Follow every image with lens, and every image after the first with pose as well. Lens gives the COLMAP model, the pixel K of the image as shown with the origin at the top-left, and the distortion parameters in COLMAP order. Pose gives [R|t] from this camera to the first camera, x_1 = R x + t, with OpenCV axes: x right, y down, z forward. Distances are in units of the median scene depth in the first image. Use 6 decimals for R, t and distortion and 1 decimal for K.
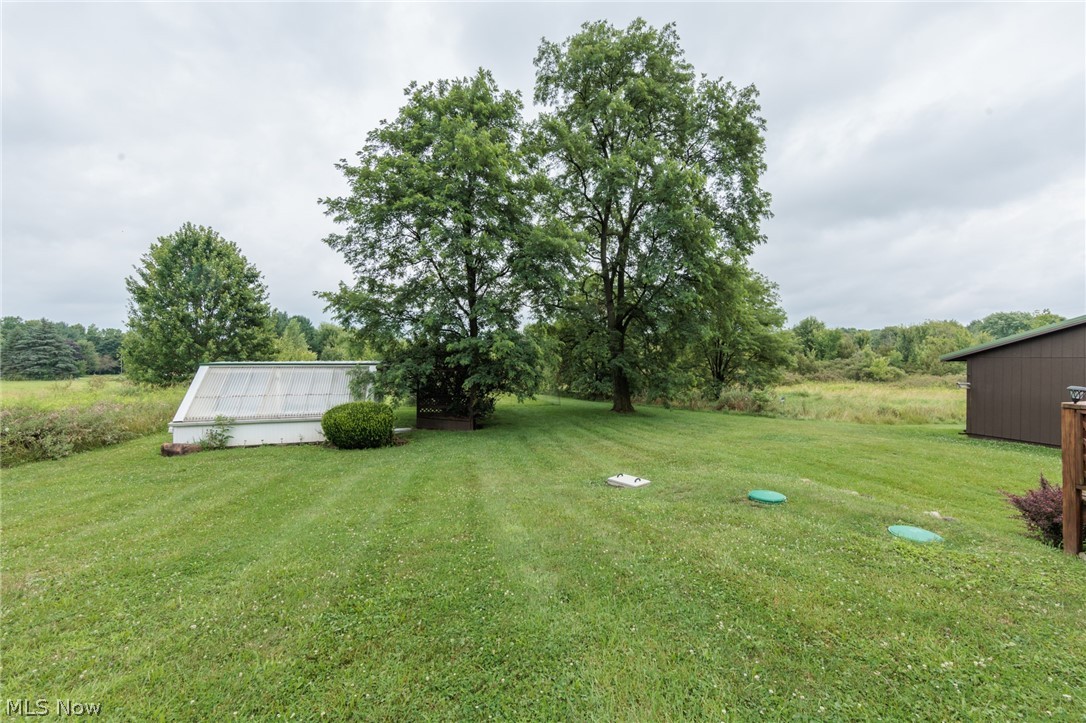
lens RADIAL K [[425.3, 0, 540.9], [0, 425.3, 358.2], [0, 0, 1]] dist [-0.001511, 0.000100]
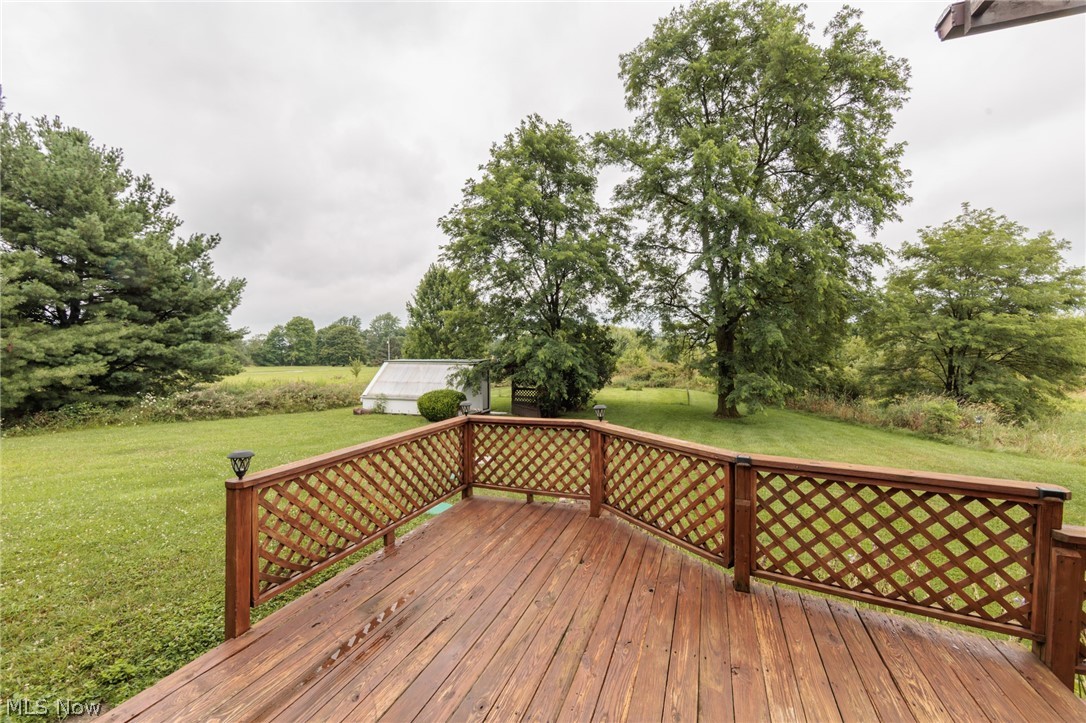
lens RADIAL K [[422.2, 0, 543.0], [0, 422.2, 361.5], [0, 0, 1]] dist [-0.007594, 0.000082]
pose [[0.816669, 0.014791, -0.576916, 0.664884], [0.001276, 0.999623, 0.027435, -0.029016], [0.577104, -0.023141, 0.816343, 0.046973]]
